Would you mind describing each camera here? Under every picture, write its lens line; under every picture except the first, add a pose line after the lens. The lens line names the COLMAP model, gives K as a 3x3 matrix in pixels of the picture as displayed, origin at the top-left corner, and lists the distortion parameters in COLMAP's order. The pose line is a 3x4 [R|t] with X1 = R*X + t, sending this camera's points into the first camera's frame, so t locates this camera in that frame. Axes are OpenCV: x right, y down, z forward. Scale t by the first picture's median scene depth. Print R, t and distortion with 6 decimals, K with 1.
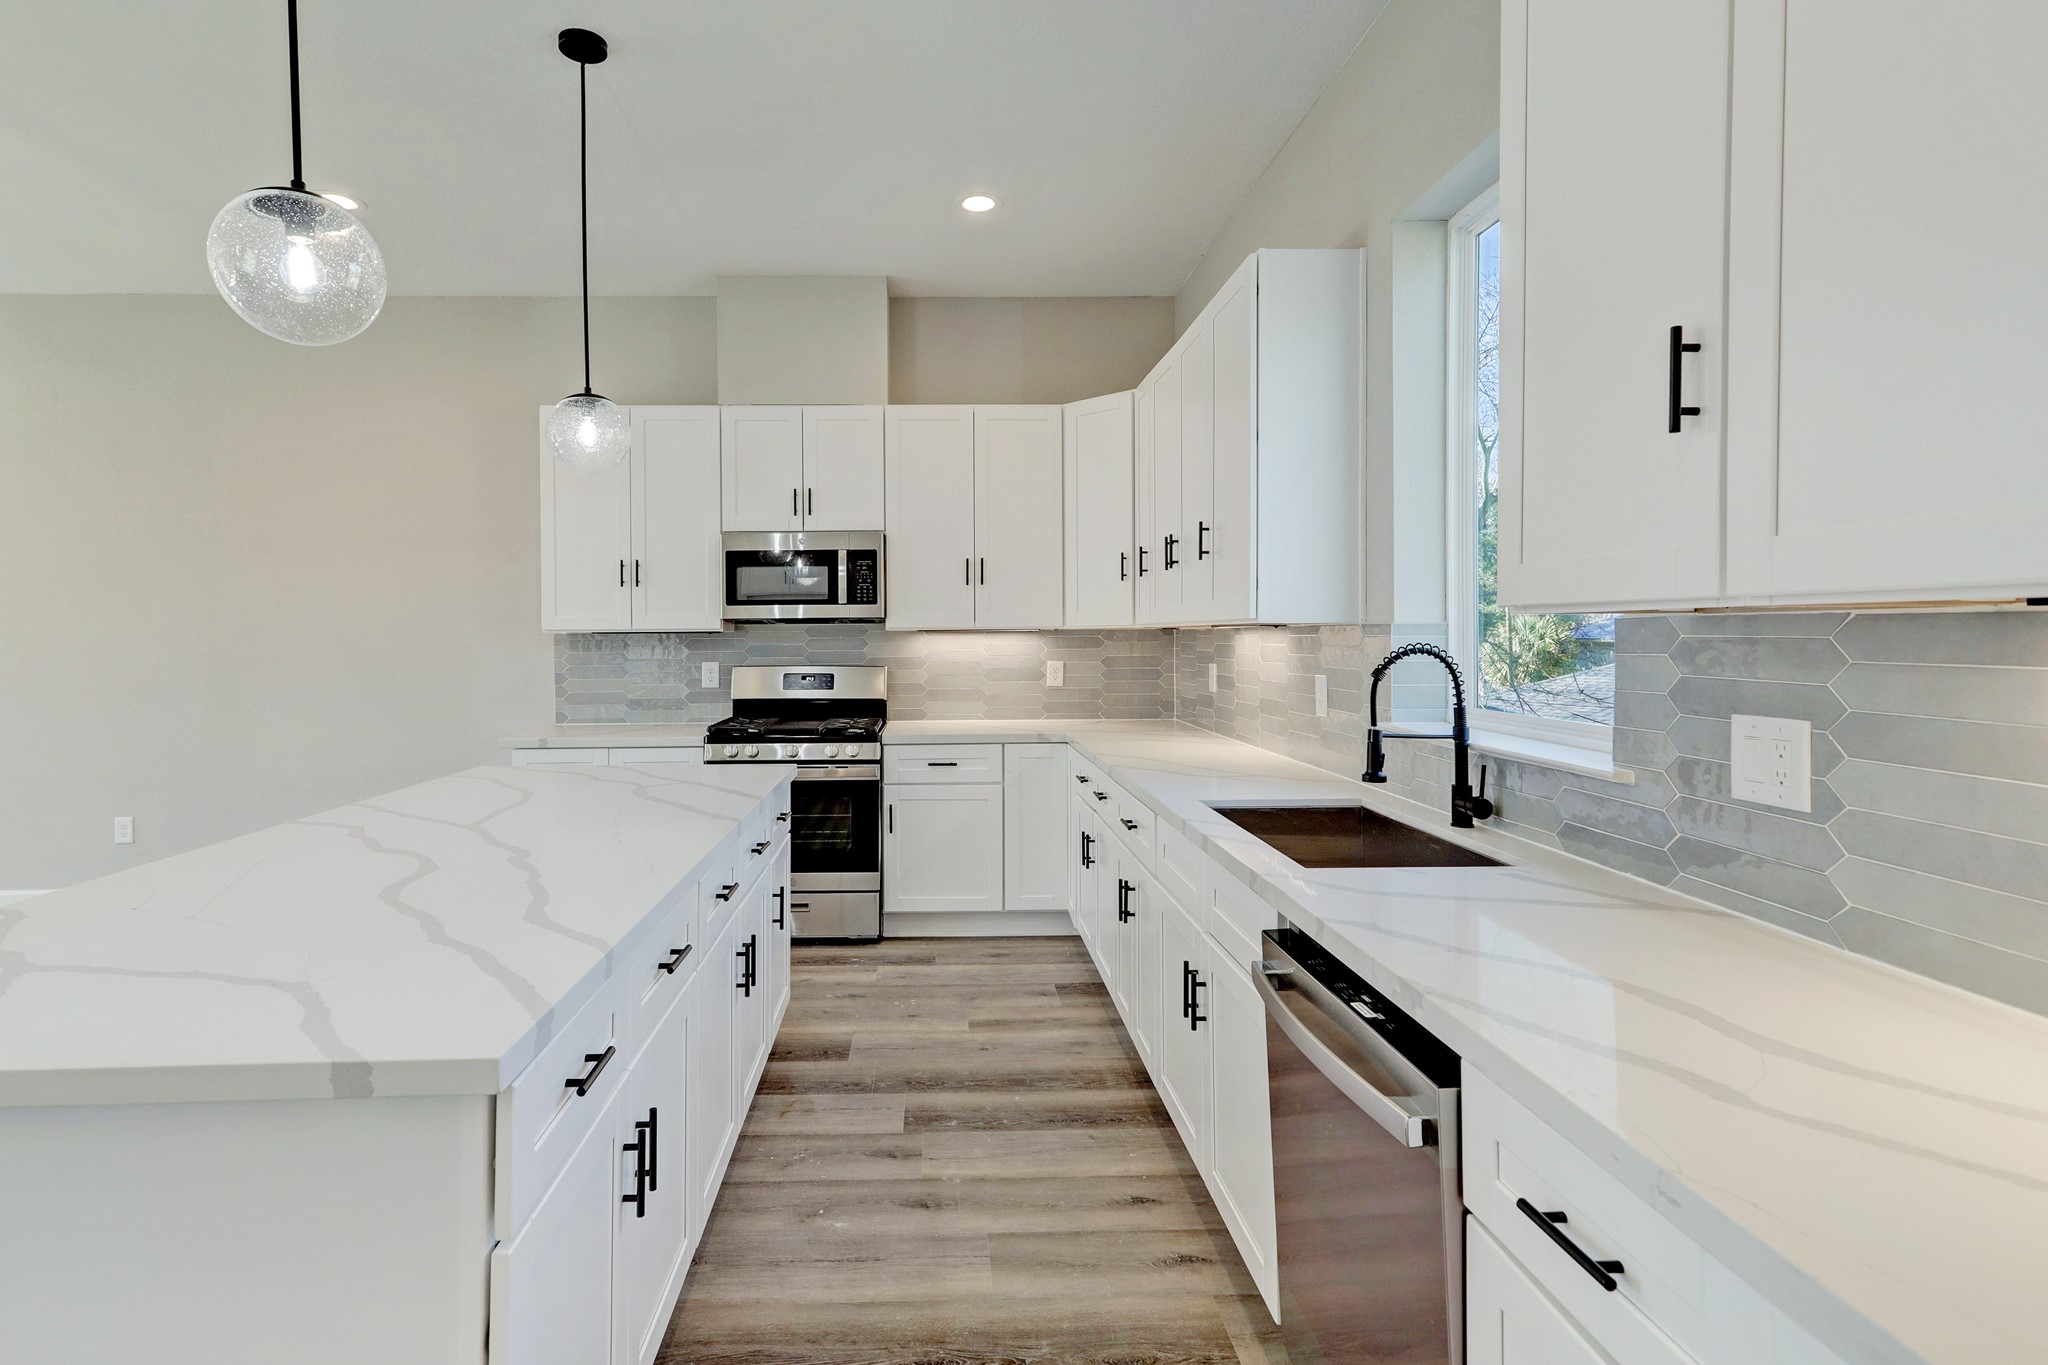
lens RADIAL K [[997.8, 0, 974.1], [0, 997.8, 665.7], [0, 0, 1]] dist [-0.015584, -0.000109]
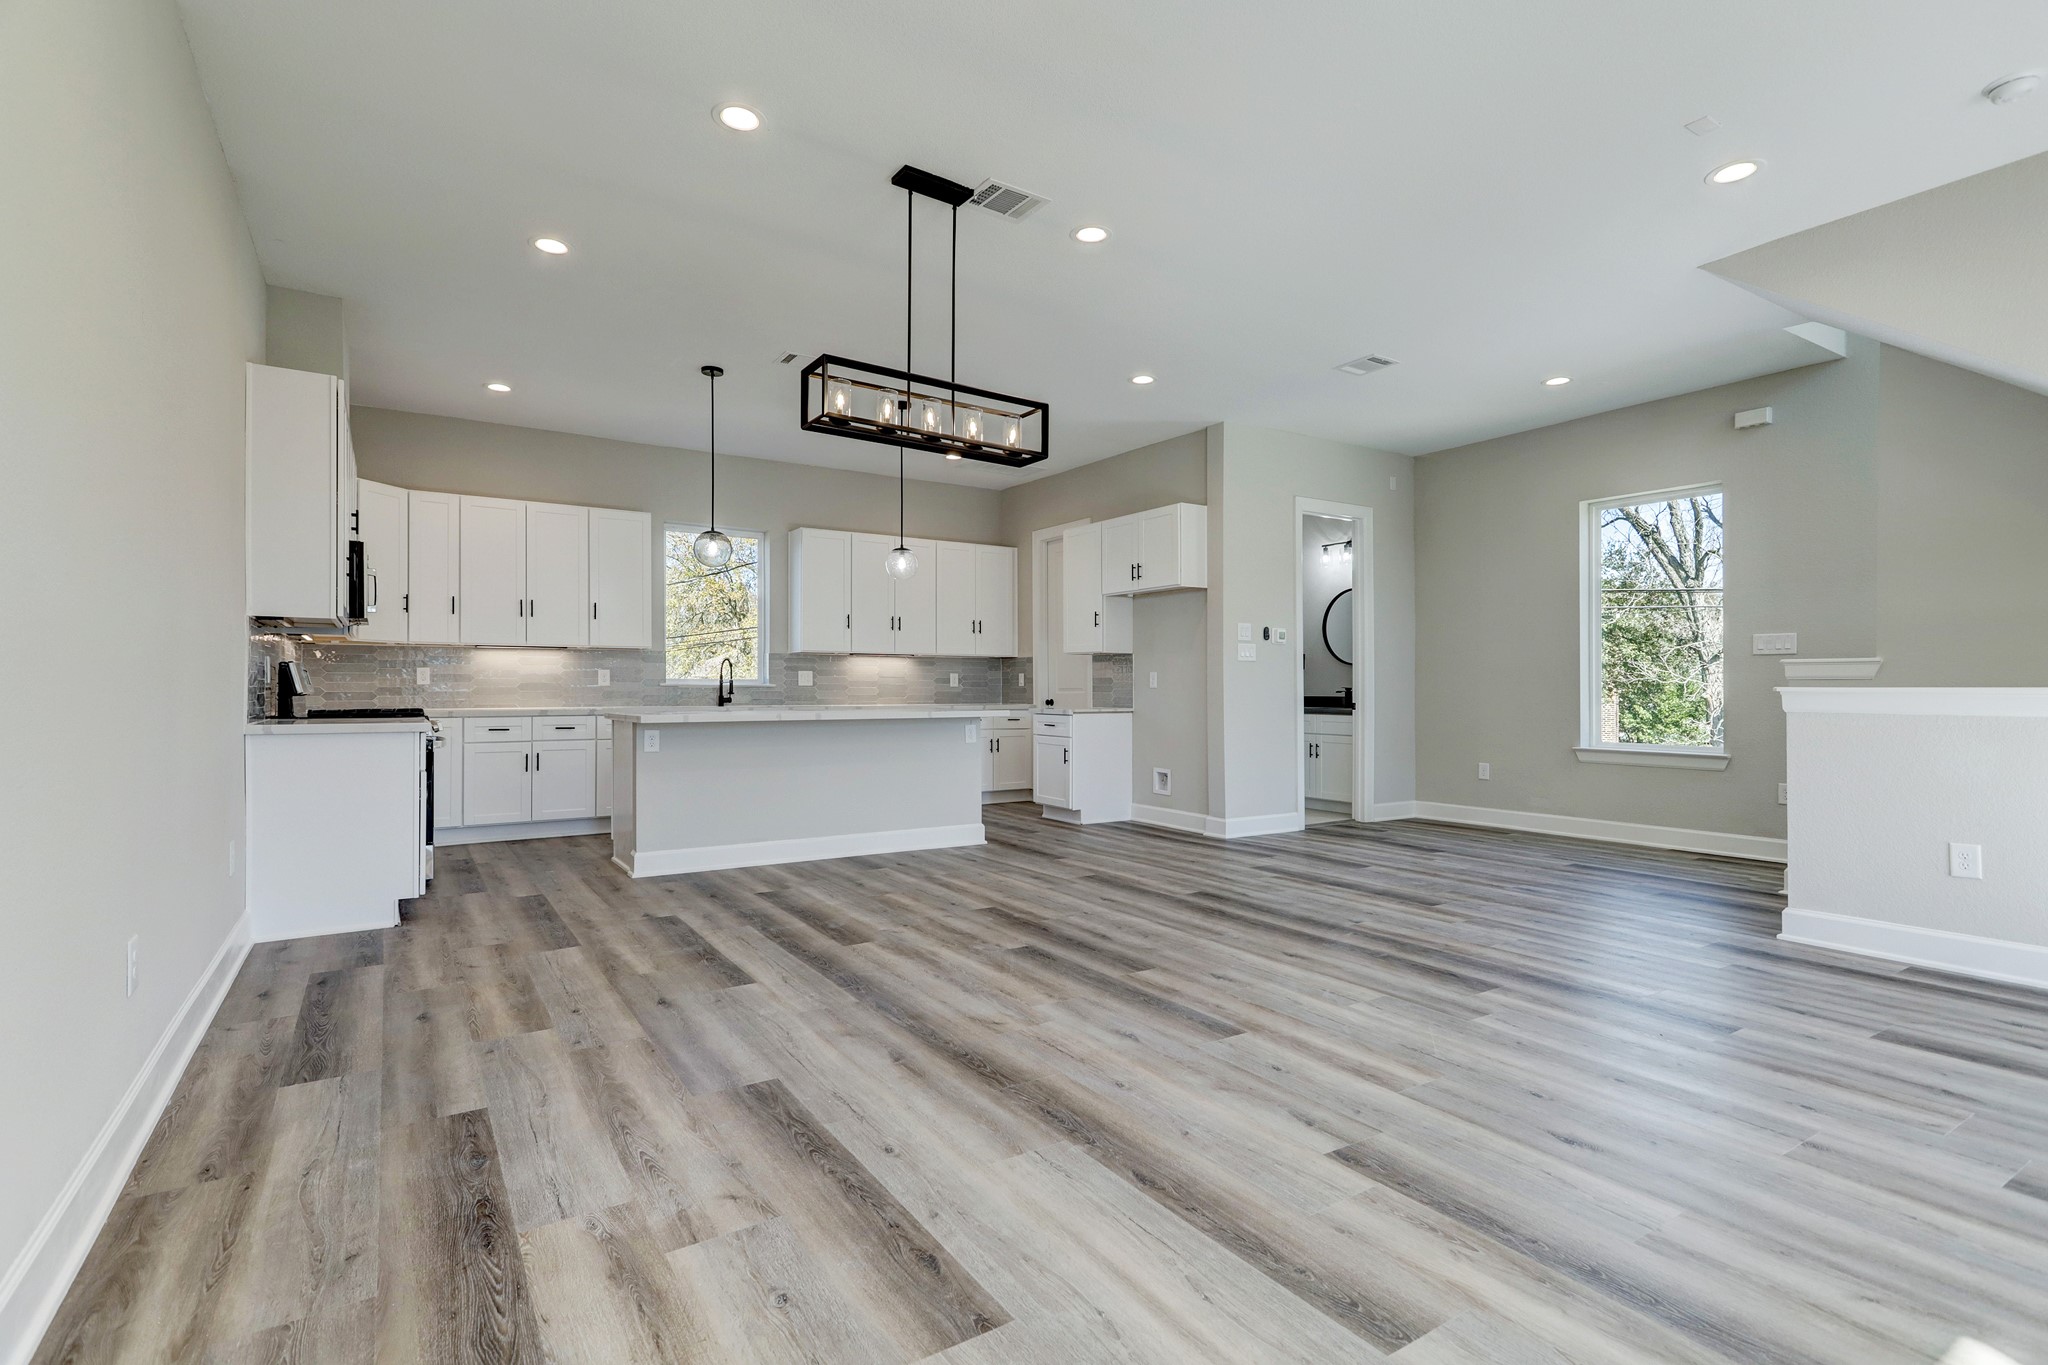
lens RADIAL K [[965.7, 0, 1021.1], [0, 965.7, 680.3], [0, 0, 1]] dist [0.012170, 0.000278]
pose [[-0.522365, 0.012994, 0.852623, -1.511092], [0.029369, 0.999565, 0.002760, 0.040094], [-0.852216, 0.026482, -0.522519, 0.906300]]
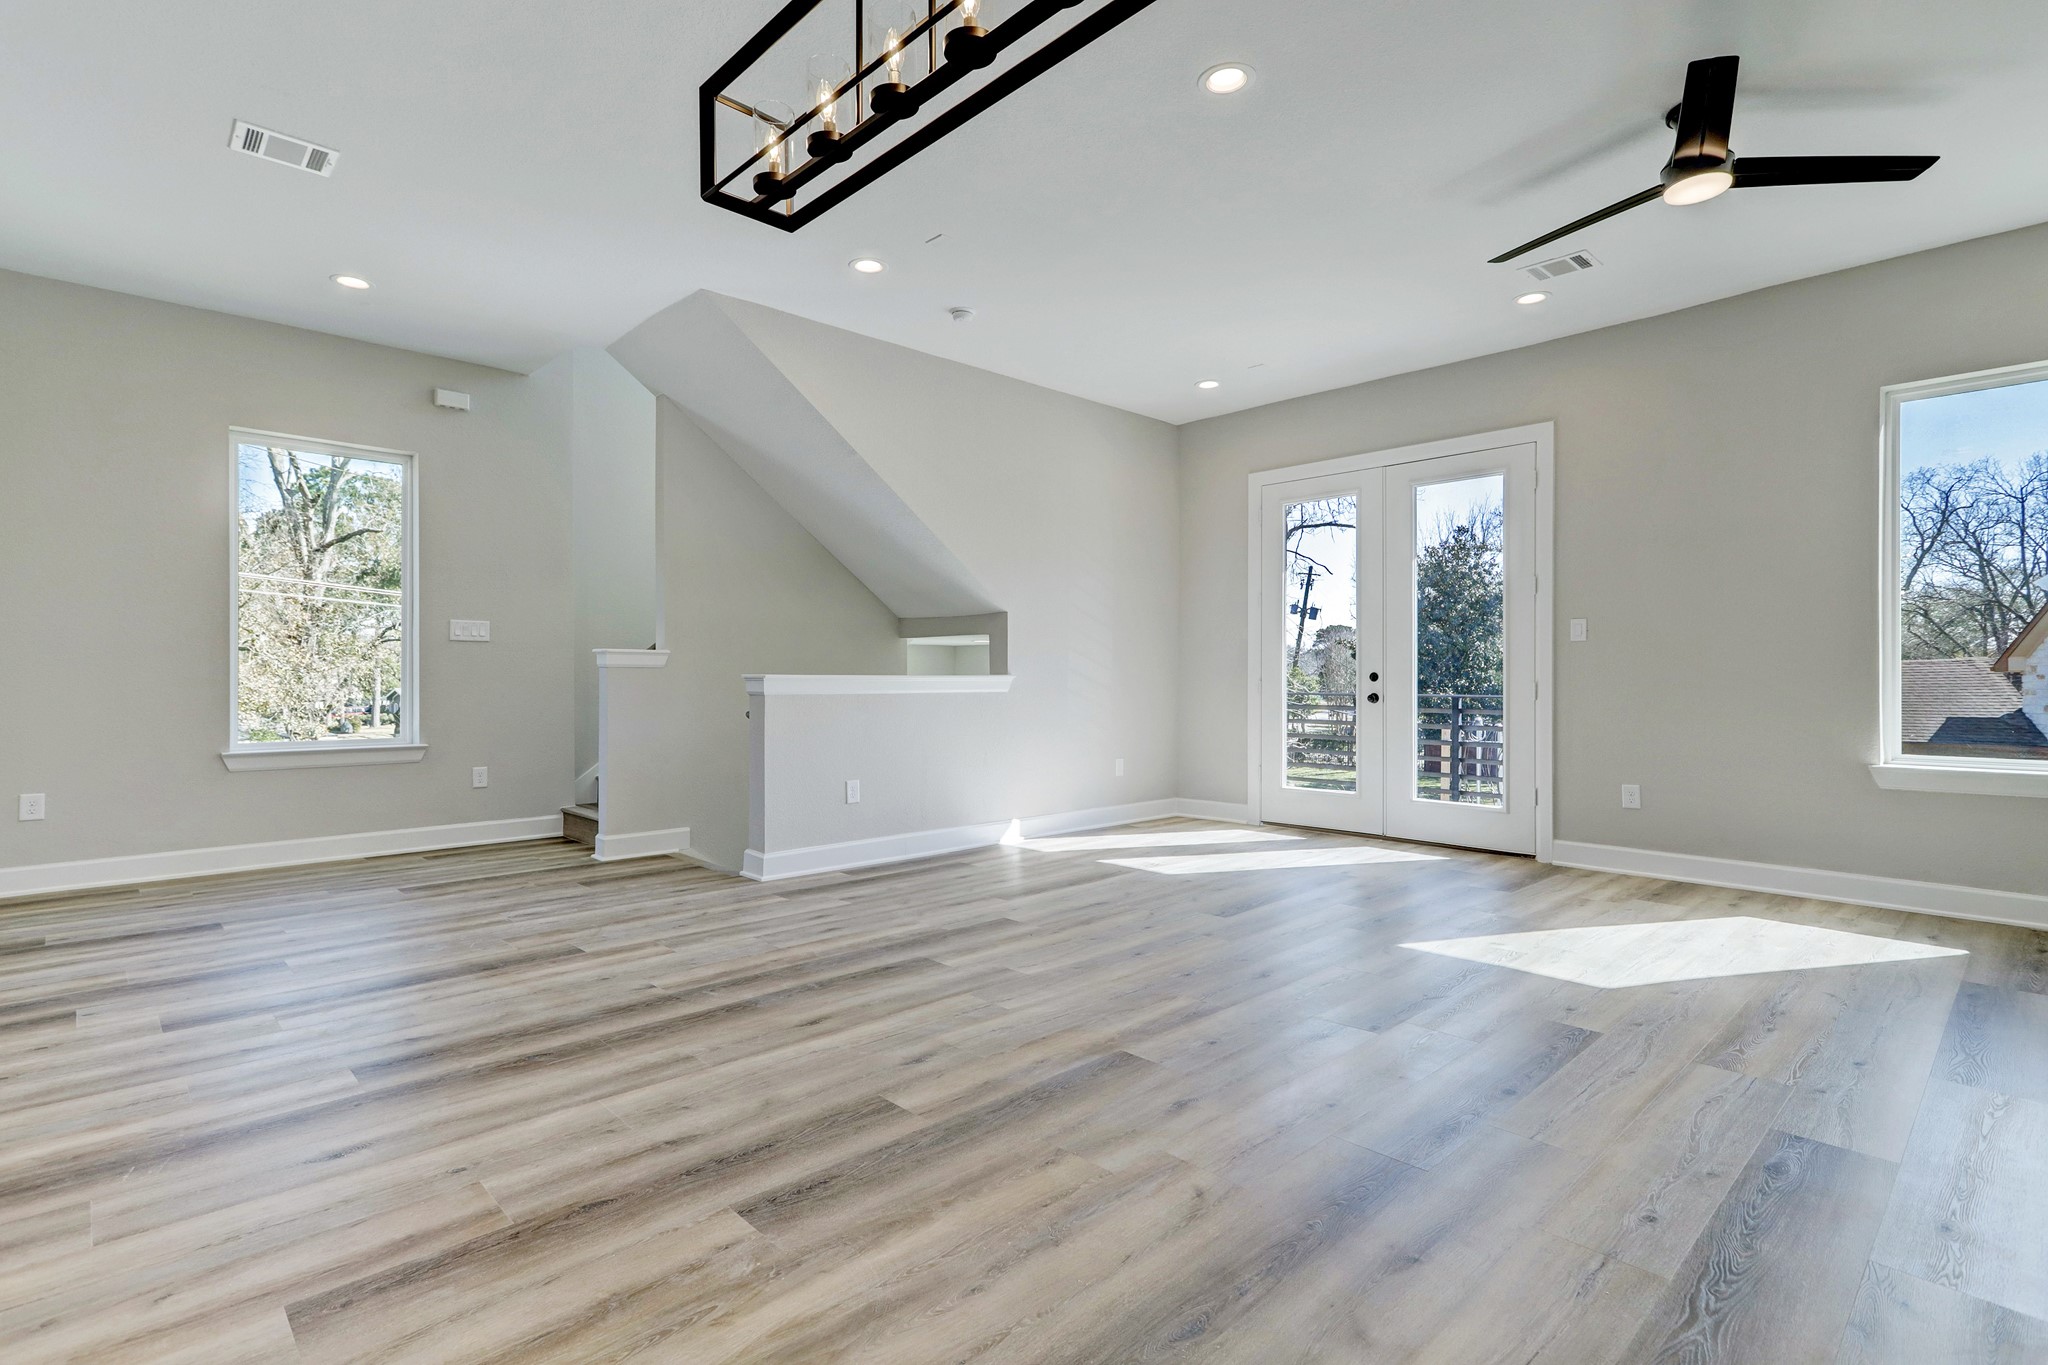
lens RADIAL K [[965.7, 0, 1021.1], [0, 965.7, 680.3], [0, 0, 1]] dist [0.012170, 0.000278]
pose [[-0.749527, 0.007231, -0.661934, -0.622369], [-0.018158, 0.999339, 0.031479, 0.036636], [0.661724, 0.035614, -0.748901, 0.843726]]
